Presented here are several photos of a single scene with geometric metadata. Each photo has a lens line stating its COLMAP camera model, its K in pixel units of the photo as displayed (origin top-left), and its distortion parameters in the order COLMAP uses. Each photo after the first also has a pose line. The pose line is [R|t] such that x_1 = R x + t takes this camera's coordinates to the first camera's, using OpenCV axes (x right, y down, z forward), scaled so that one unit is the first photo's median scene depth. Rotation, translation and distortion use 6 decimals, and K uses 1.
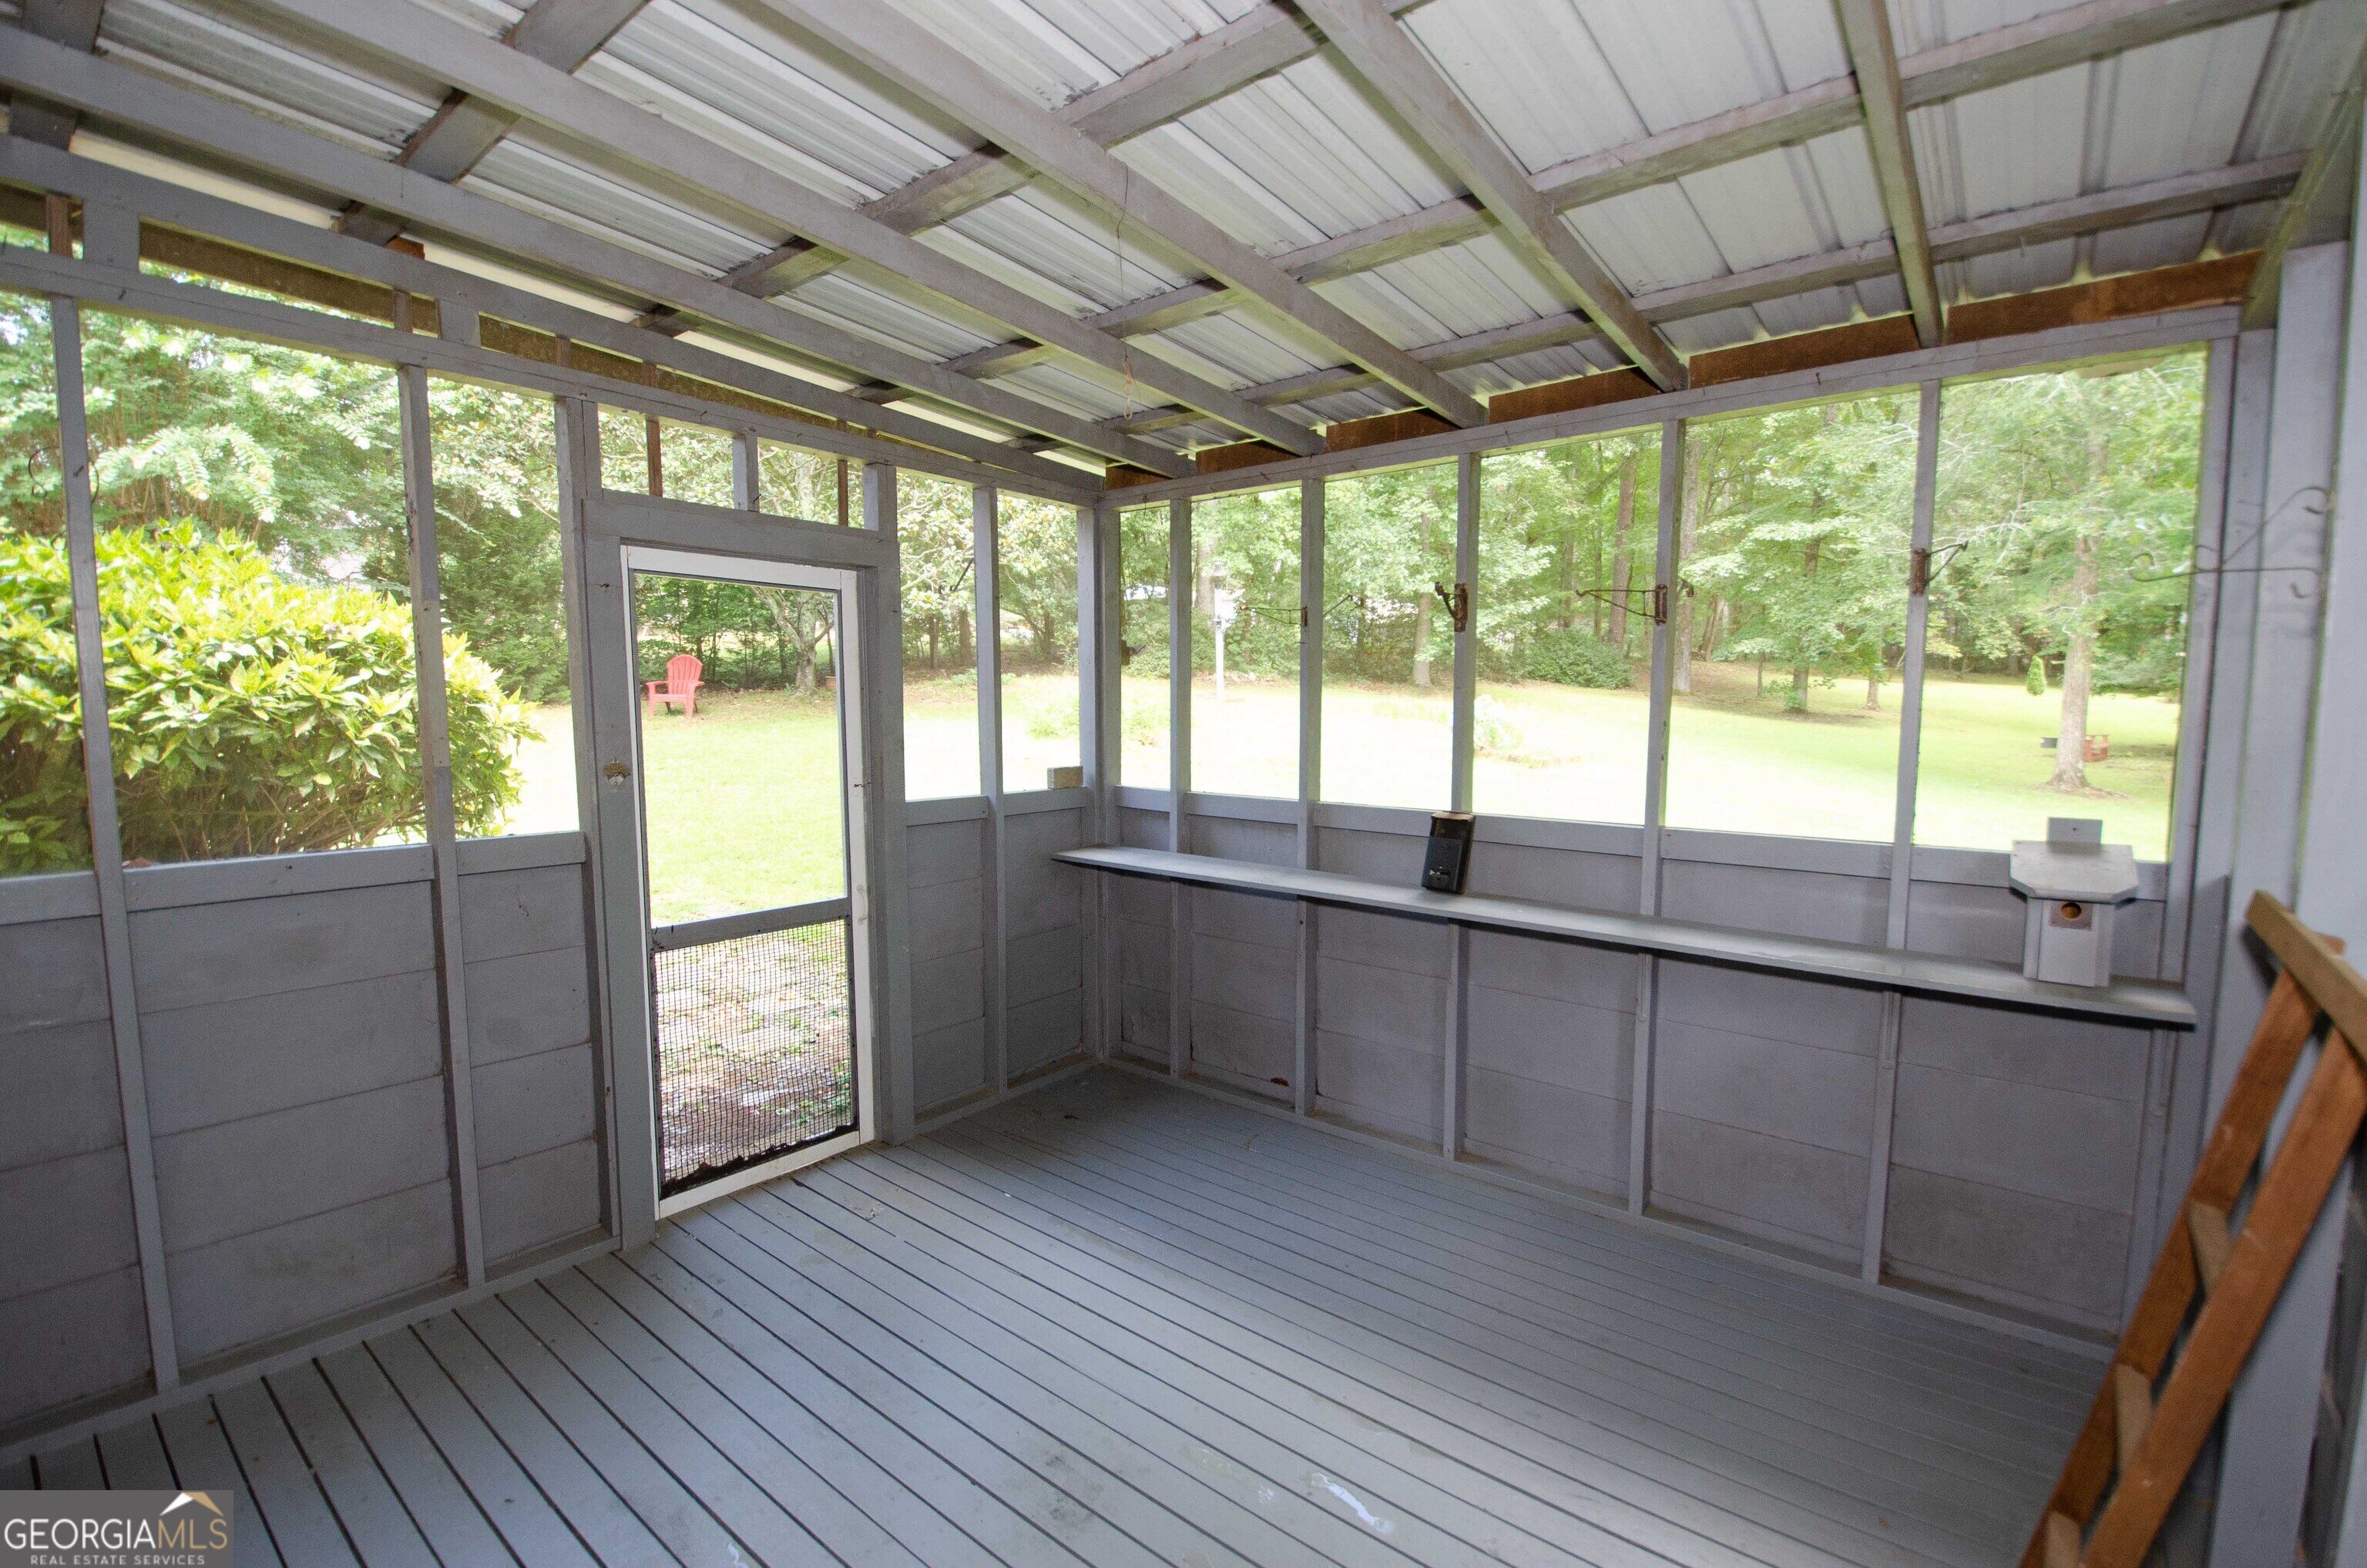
lens RADIAL K [[1025.2, 0, 1200.0], [0, 1025.2, 787.8], [0, 0, 1]] dist [0.023482, -0.028390]
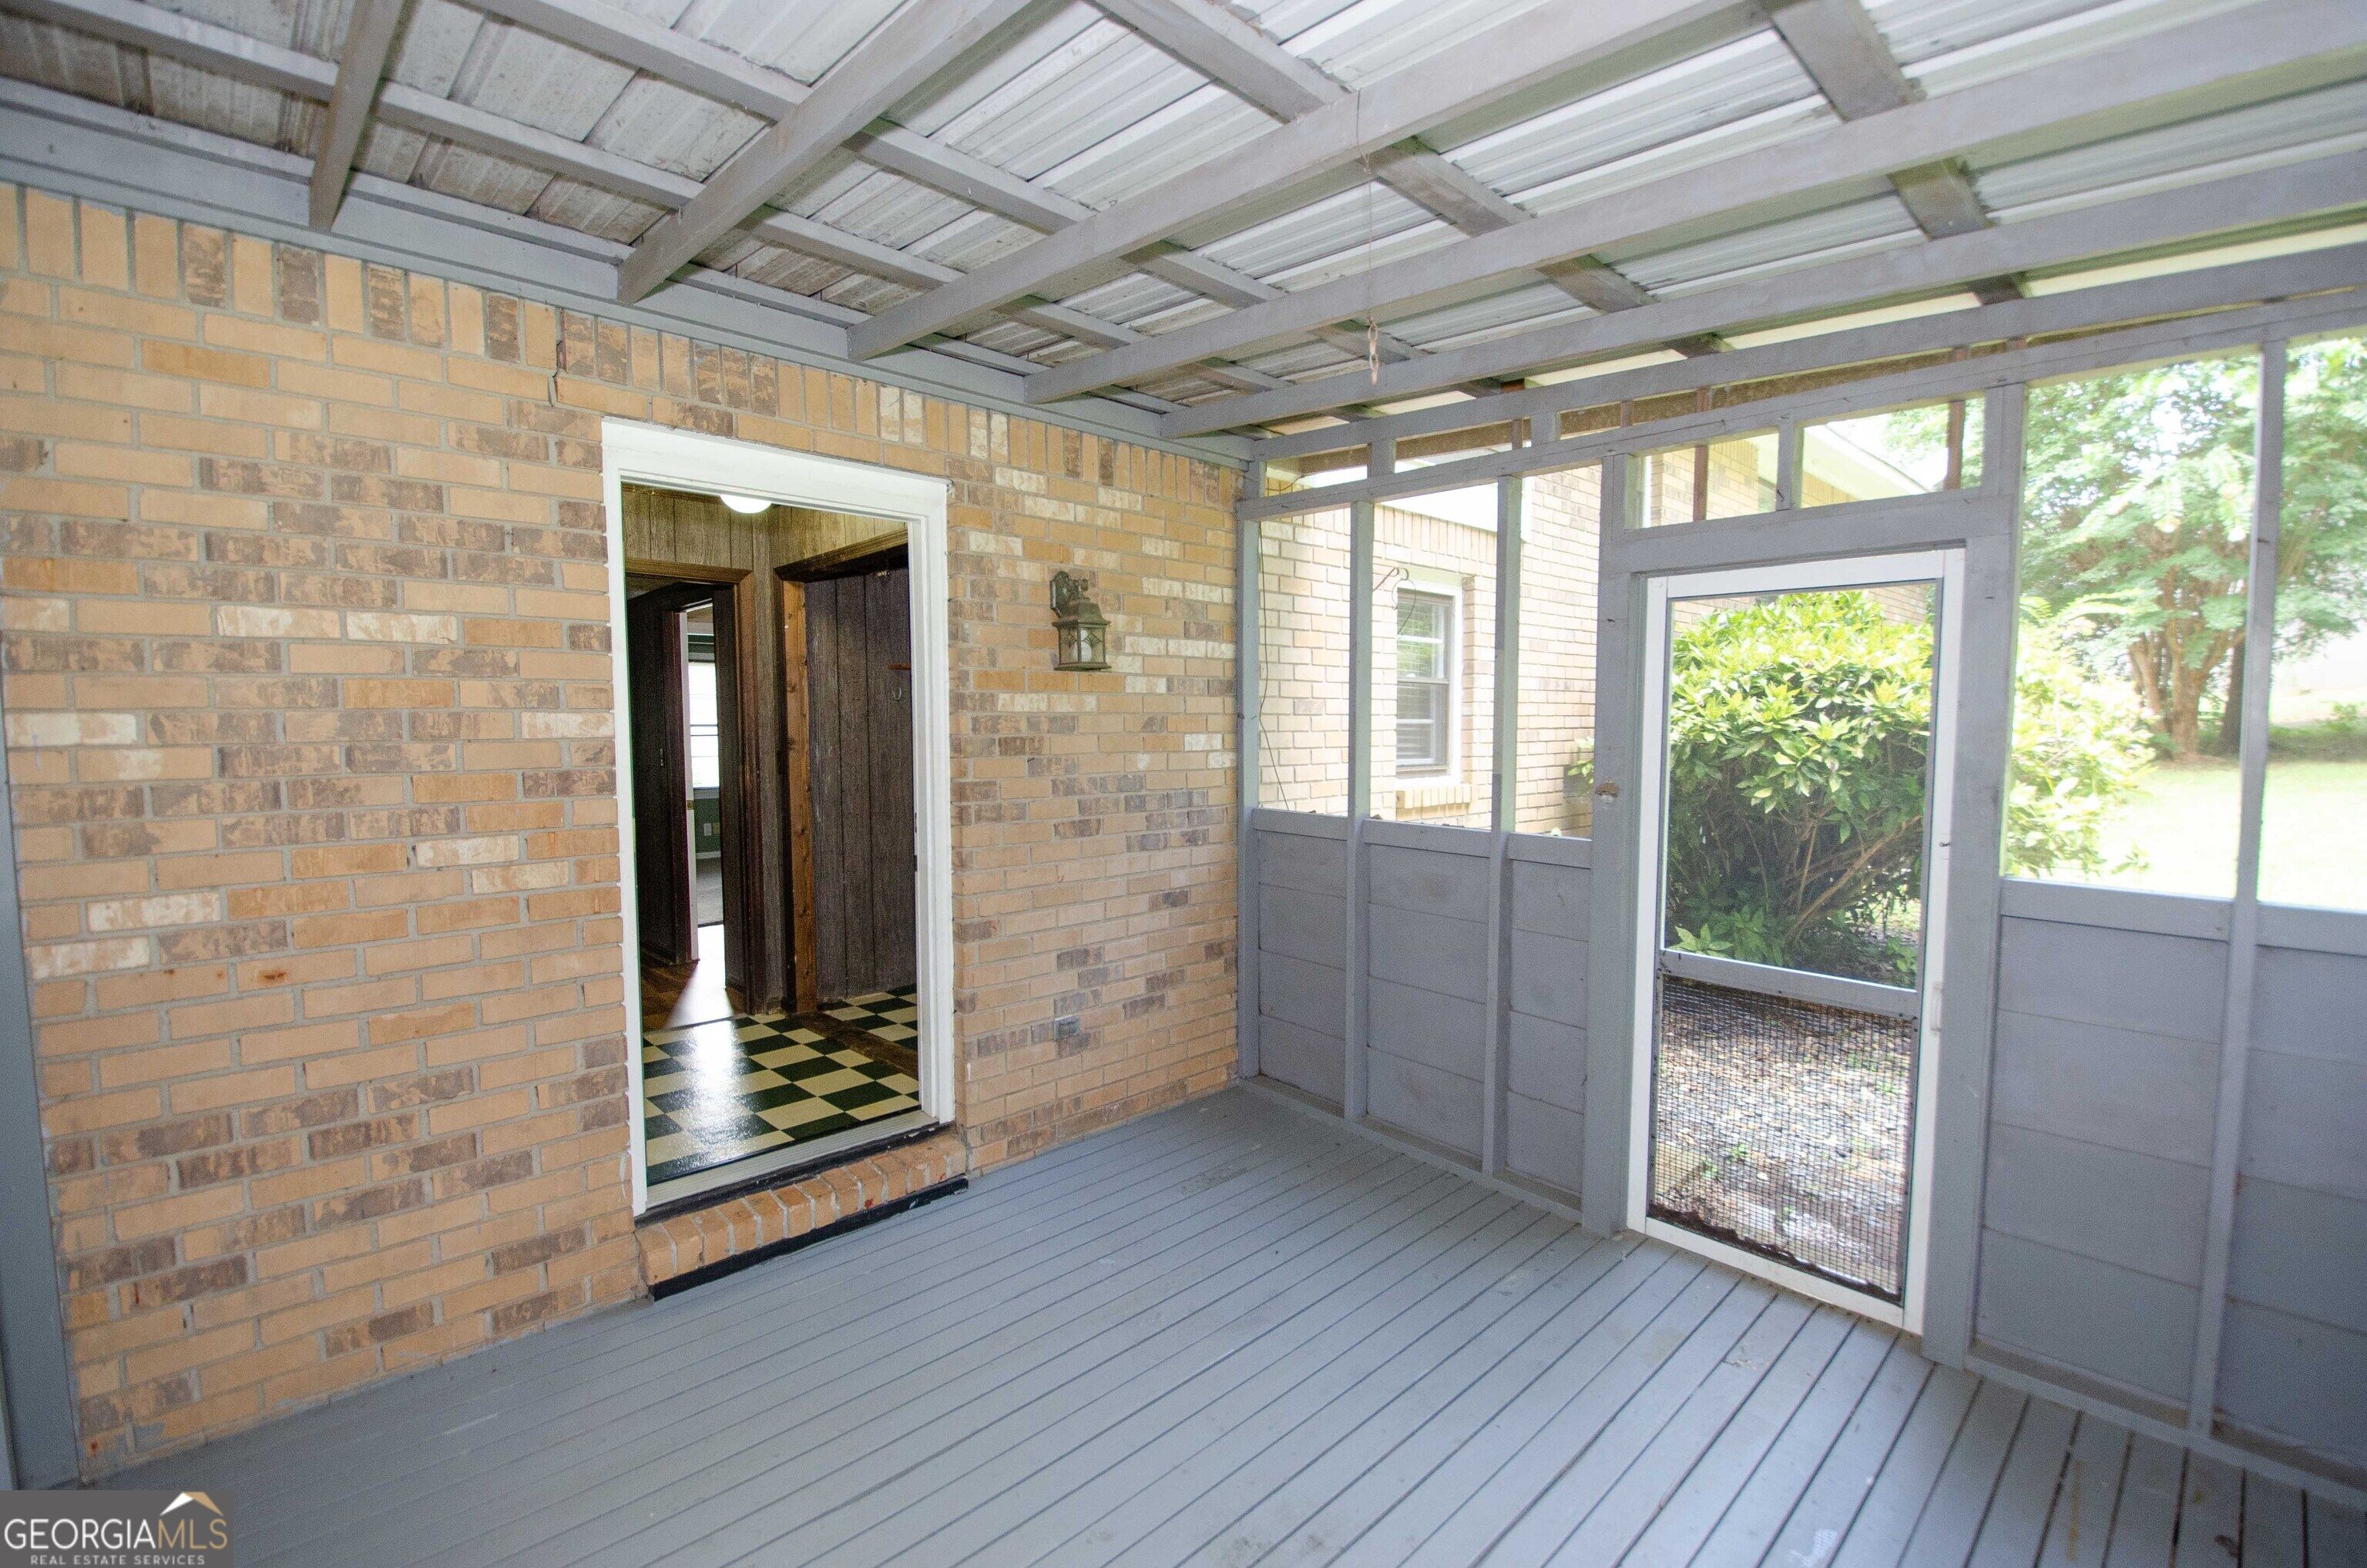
lens RADIAL K [[1025.2, 0, 1200.0], [0, 1025.2, 787.8], [0, 0, 1]] dist [0.023482, -0.028390]
pose [[-0.130154, 0.061932, -0.989558, 0.506166], [-0.094936, 0.992683, 0.074614, -0.052280], [0.986938, 0.103656, -0.123322, 0.636627]]
